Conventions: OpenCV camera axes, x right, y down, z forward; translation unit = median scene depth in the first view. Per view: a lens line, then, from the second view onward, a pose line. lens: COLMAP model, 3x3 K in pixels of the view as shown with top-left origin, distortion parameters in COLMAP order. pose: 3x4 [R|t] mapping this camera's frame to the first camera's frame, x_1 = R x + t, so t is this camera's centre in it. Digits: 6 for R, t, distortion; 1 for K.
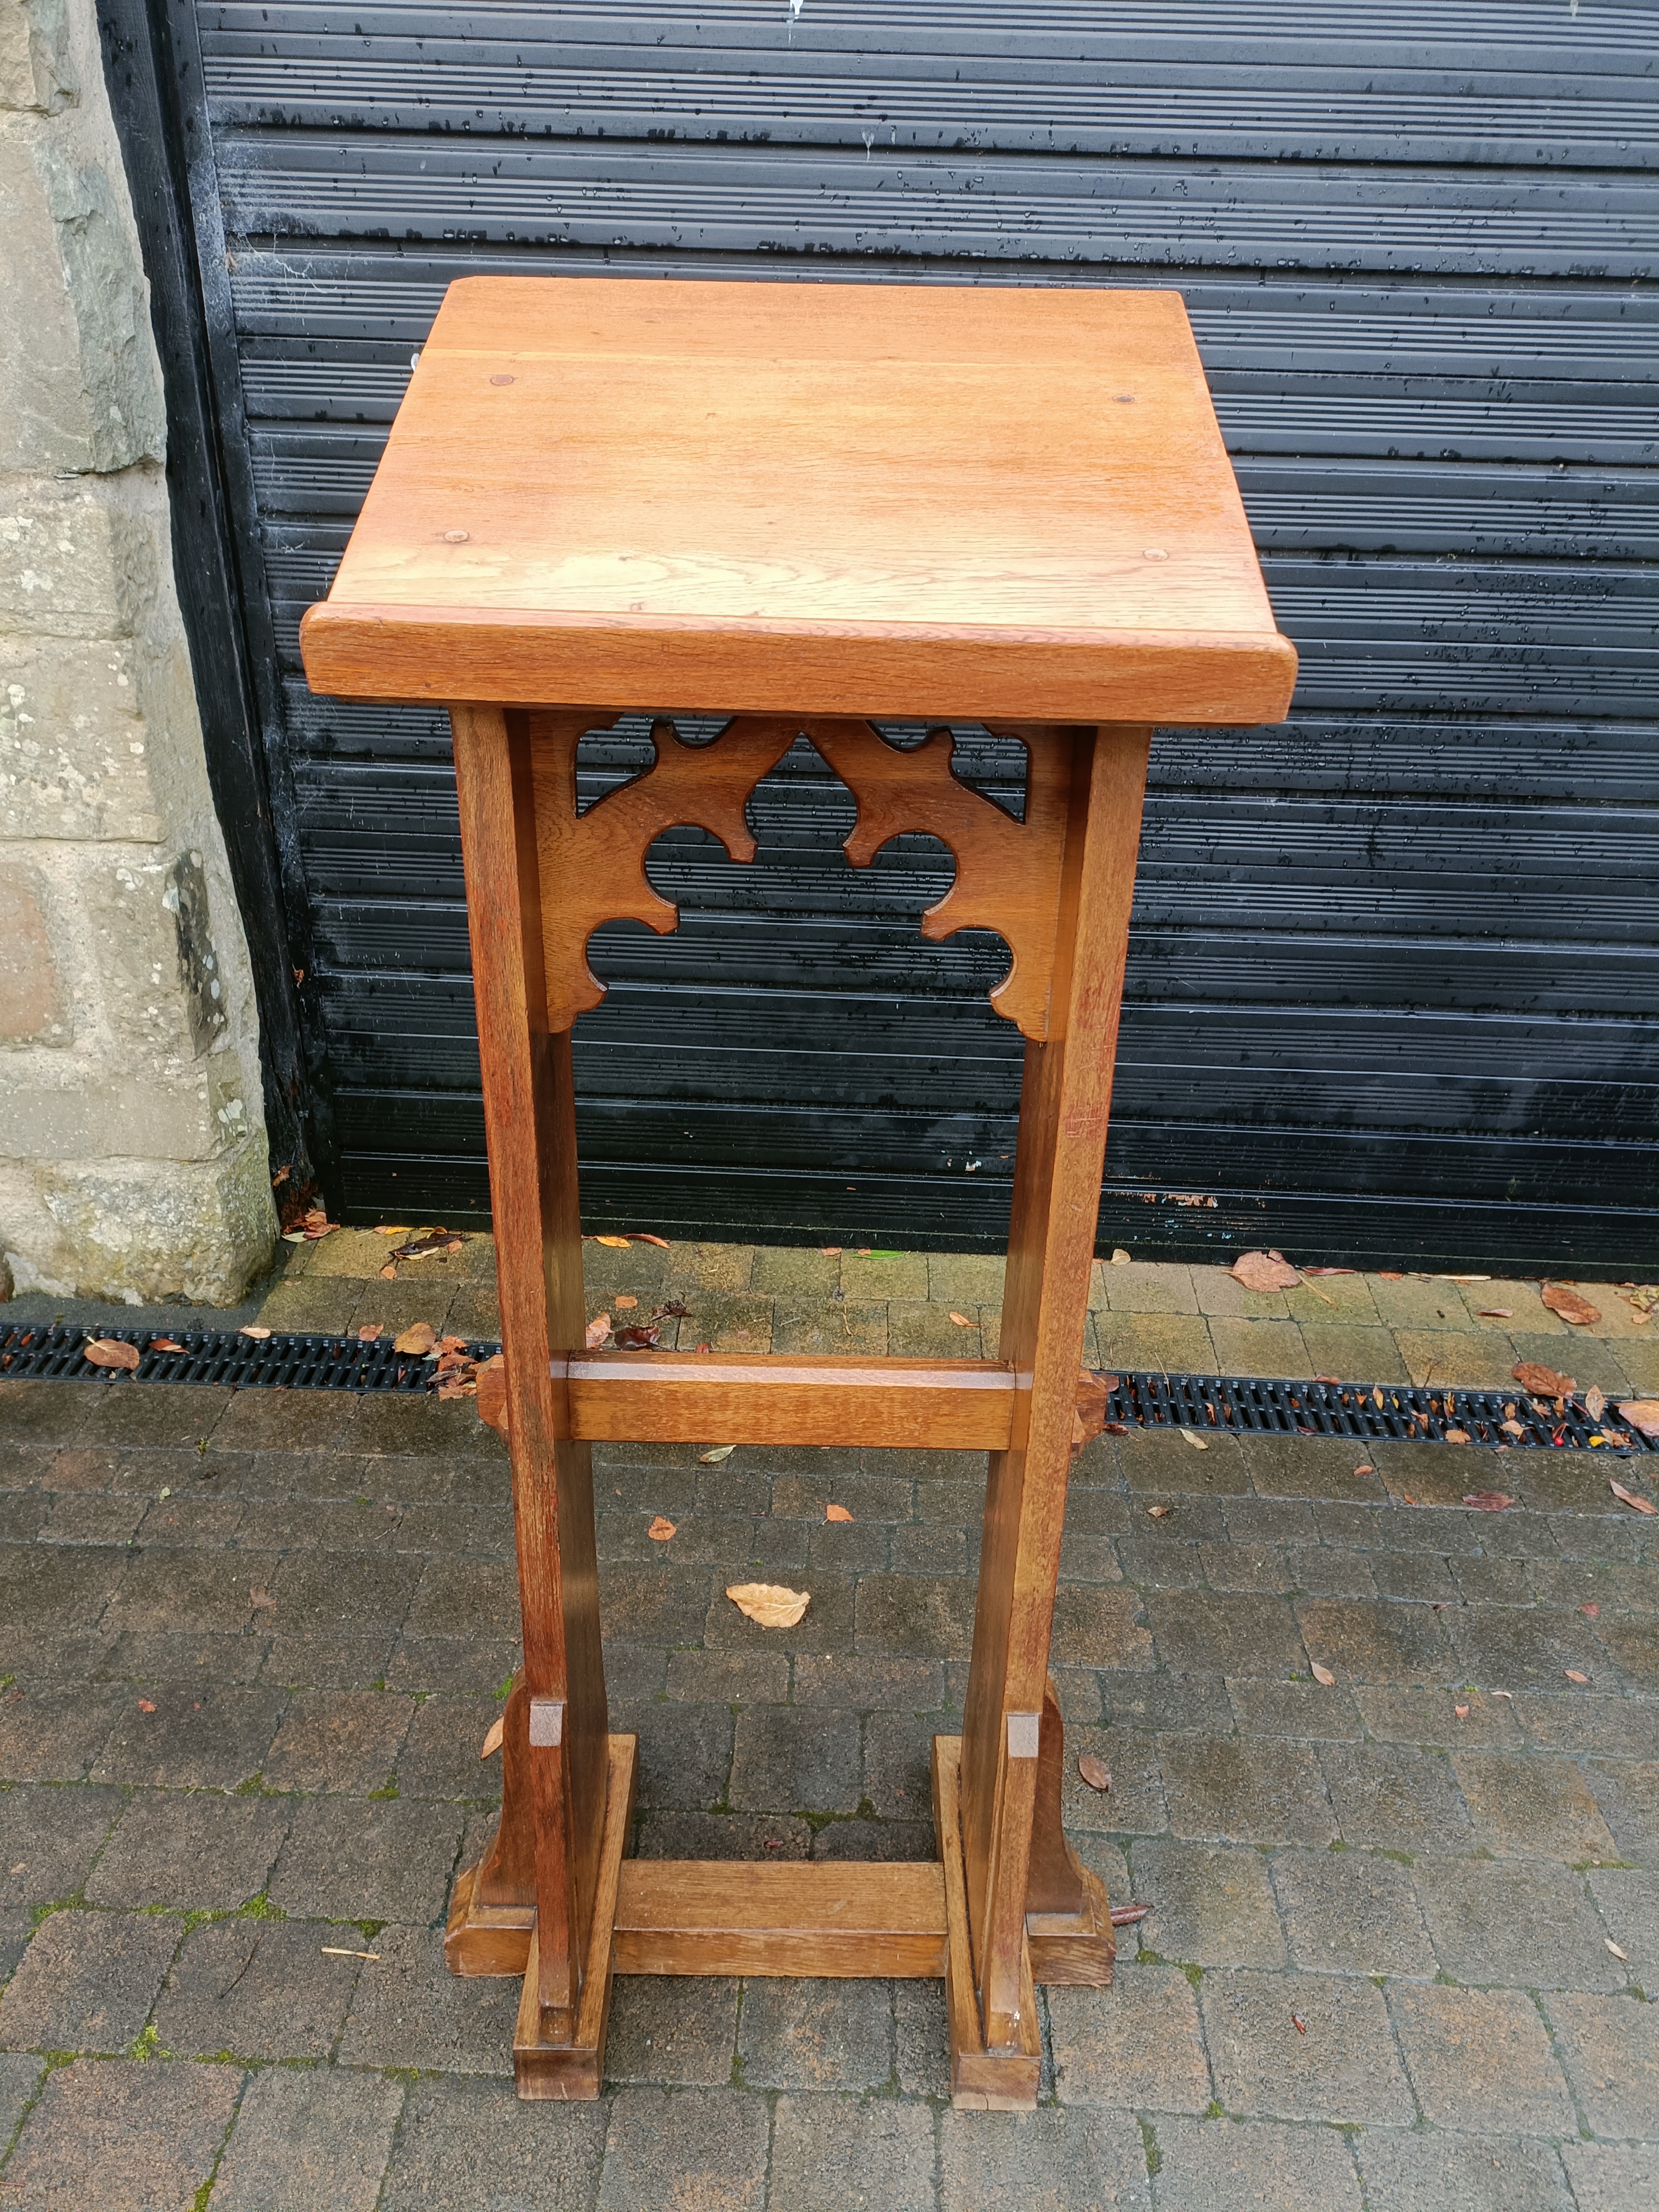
lens RADIAL K [[1605.6, 0, 824.8], [0, 1605.6, 1098.5], [0, 0, 1]] dist [0.064218, -0.050924]
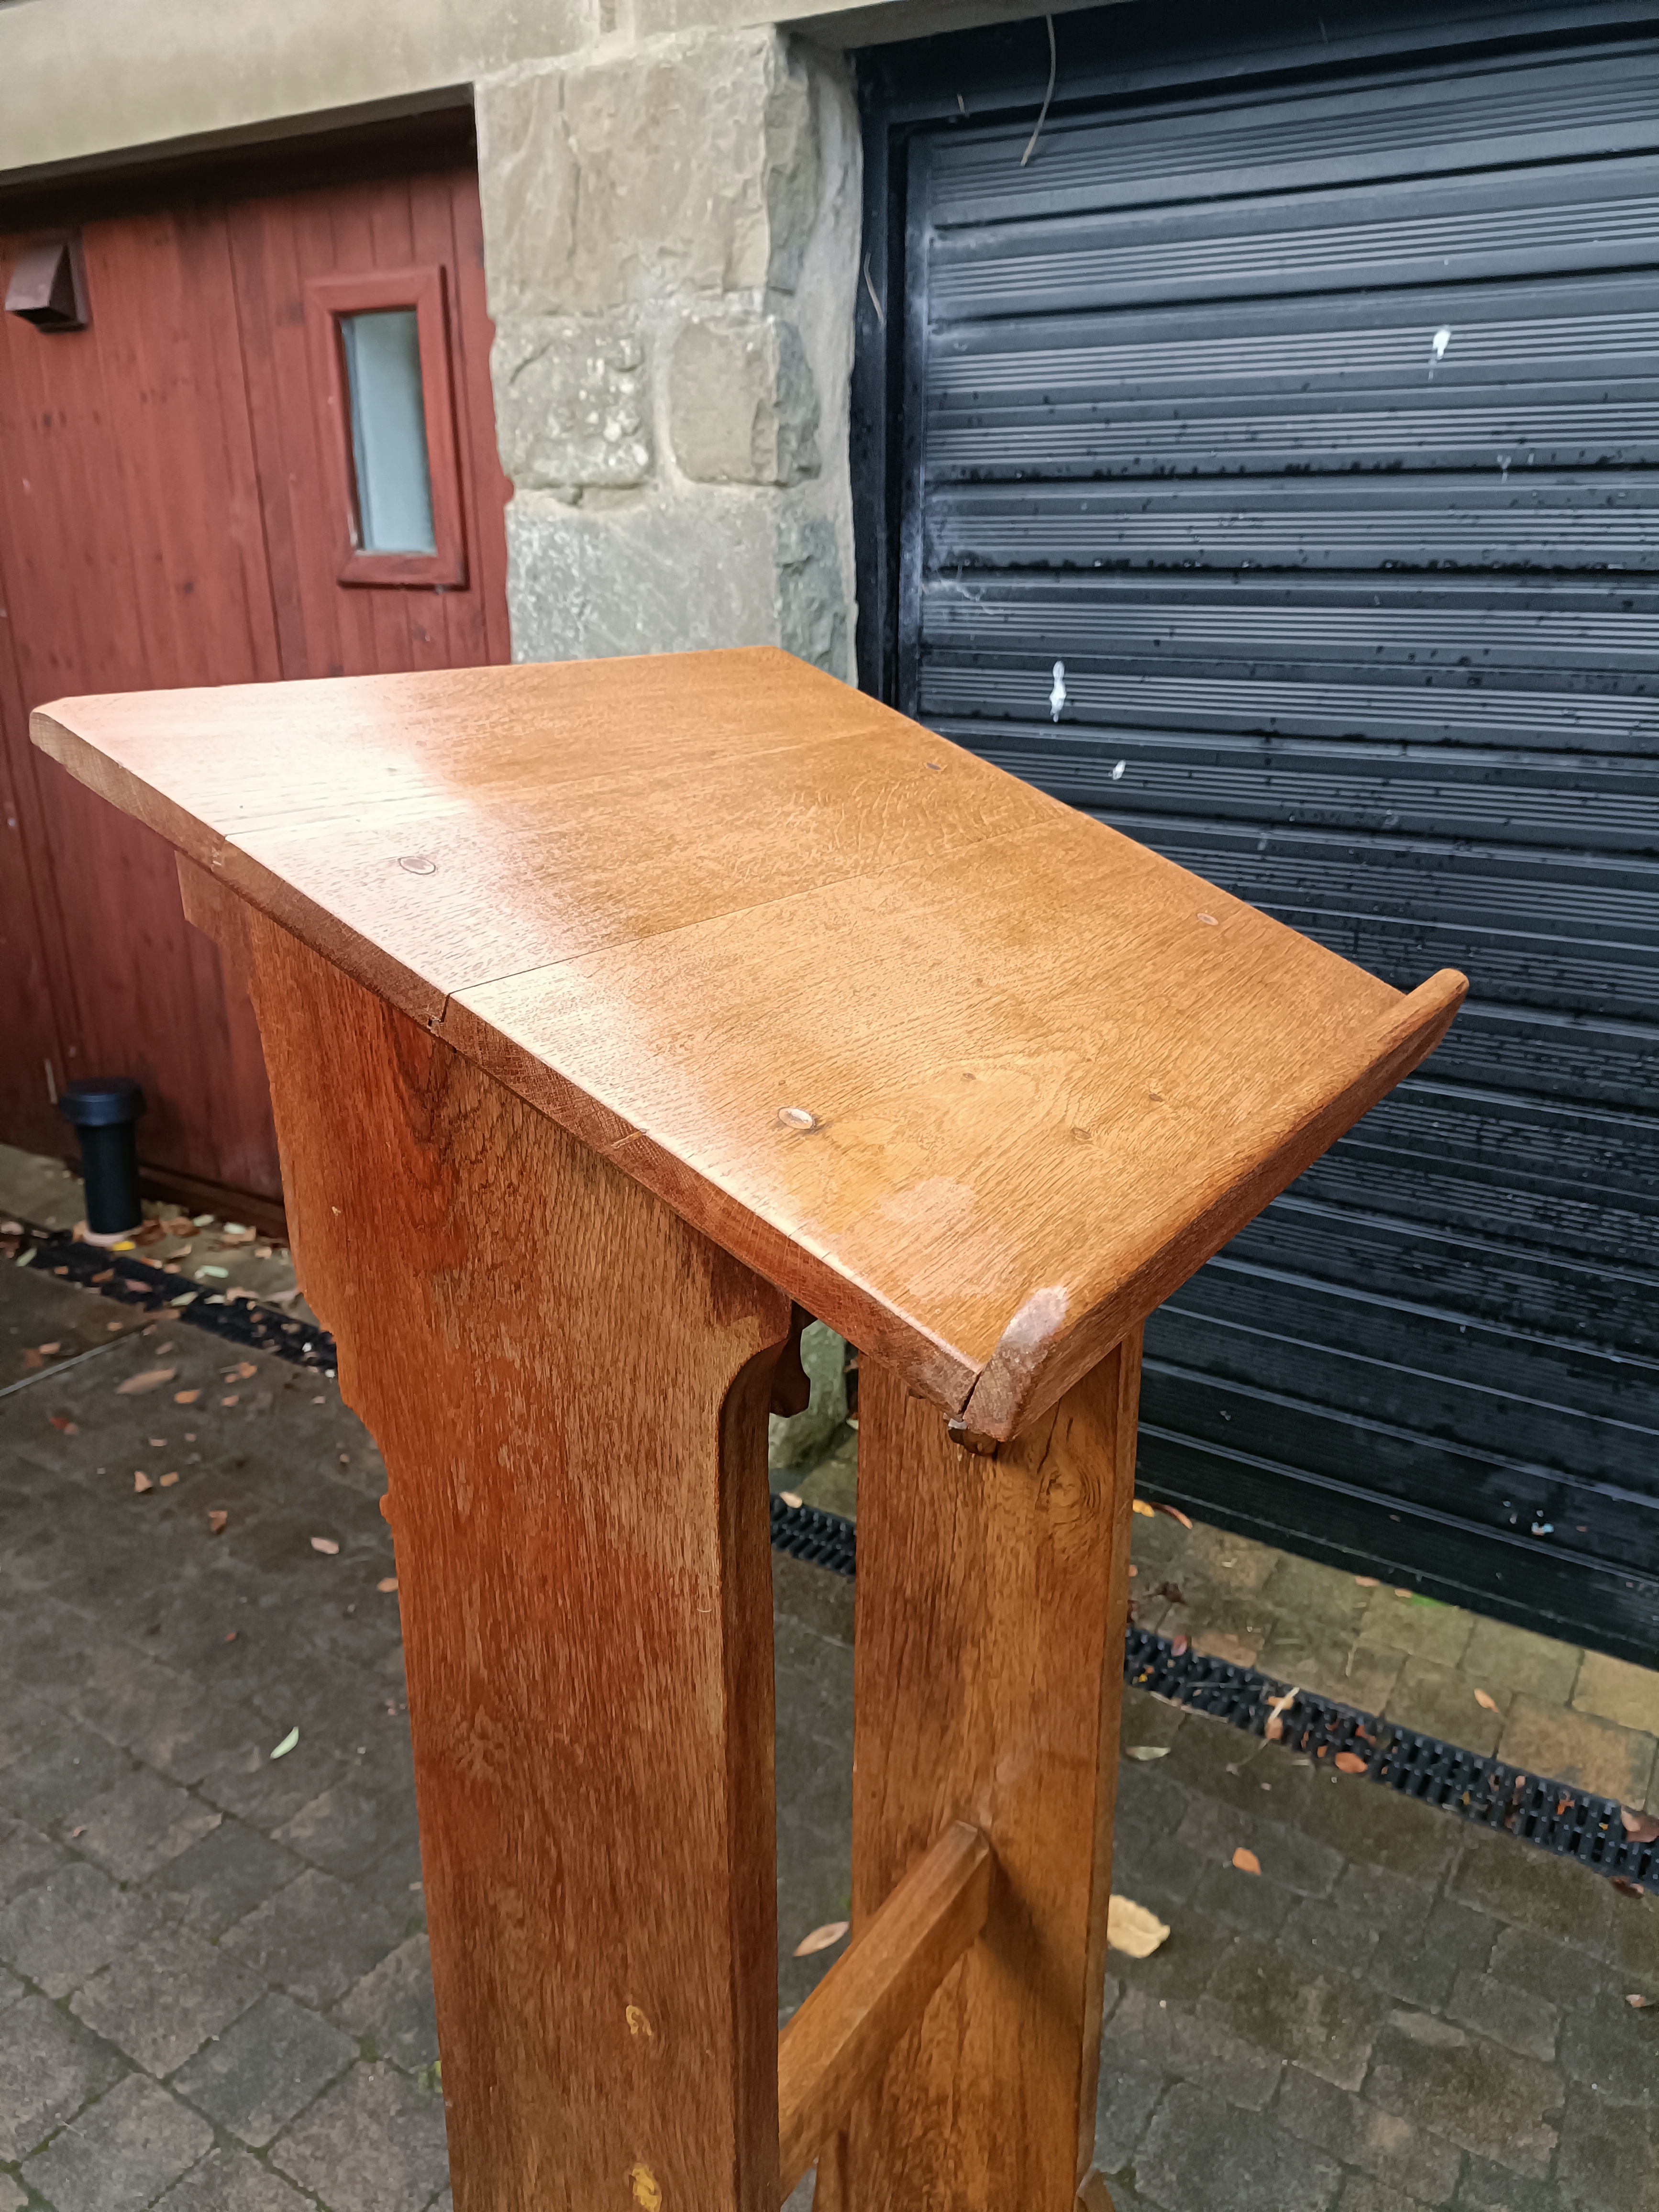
lens RADIAL K [[1622.6, 0, 829.5], [0, 1622.6, 1106.0], [0, 0, 1]] dist [0.083879, -0.116376]
pose [[0.860804, 0.140280, -0.489222, 0.193479], [-0.208886, 0.973948, -0.088273, -0.026200], [0.464094, 0.178178, 0.867681, 0.005491]]
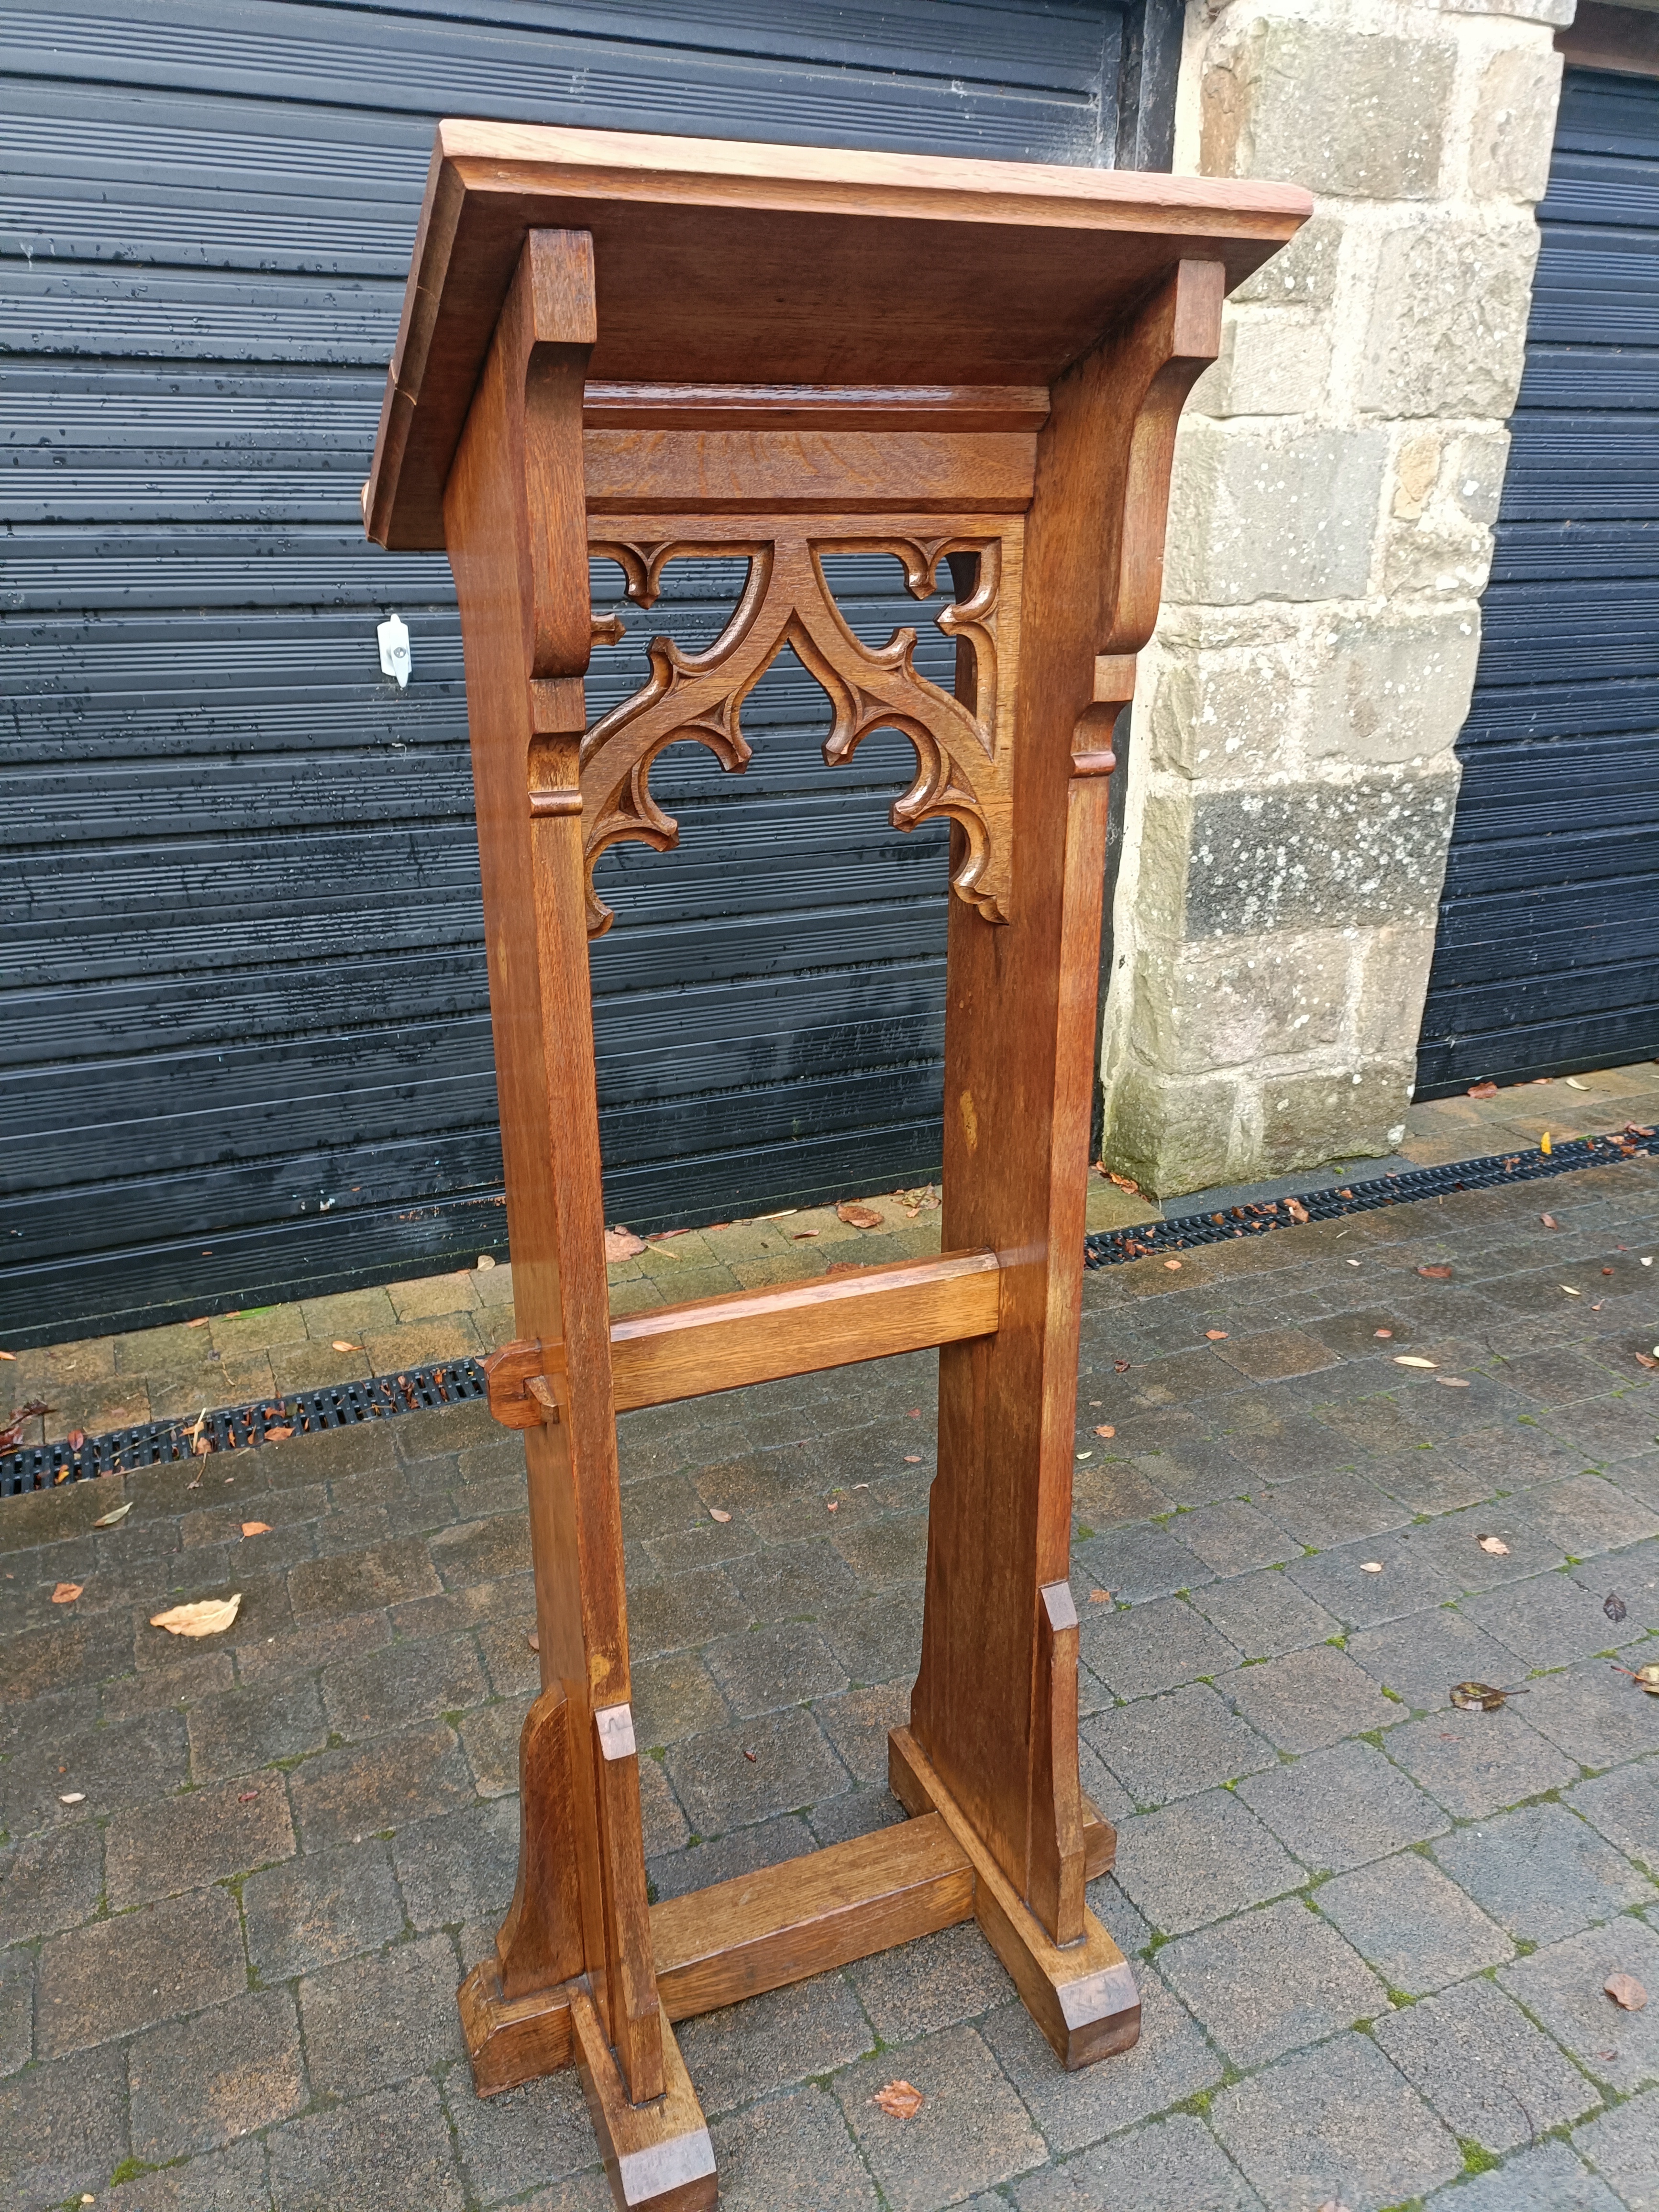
lens RADIAL K [[1597.9, 0, 812.4], [0, 1597.9, 1097.0], [0, 0, 1]] dist [0.069442, -0.067250]
pose [[0.901494, -0.178206, 0.394400, -0.026754], [0.222083, 0.972644, -0.068142, 0.135674], [-0.371467, 0.149019, 0.916409, -0.095608]]
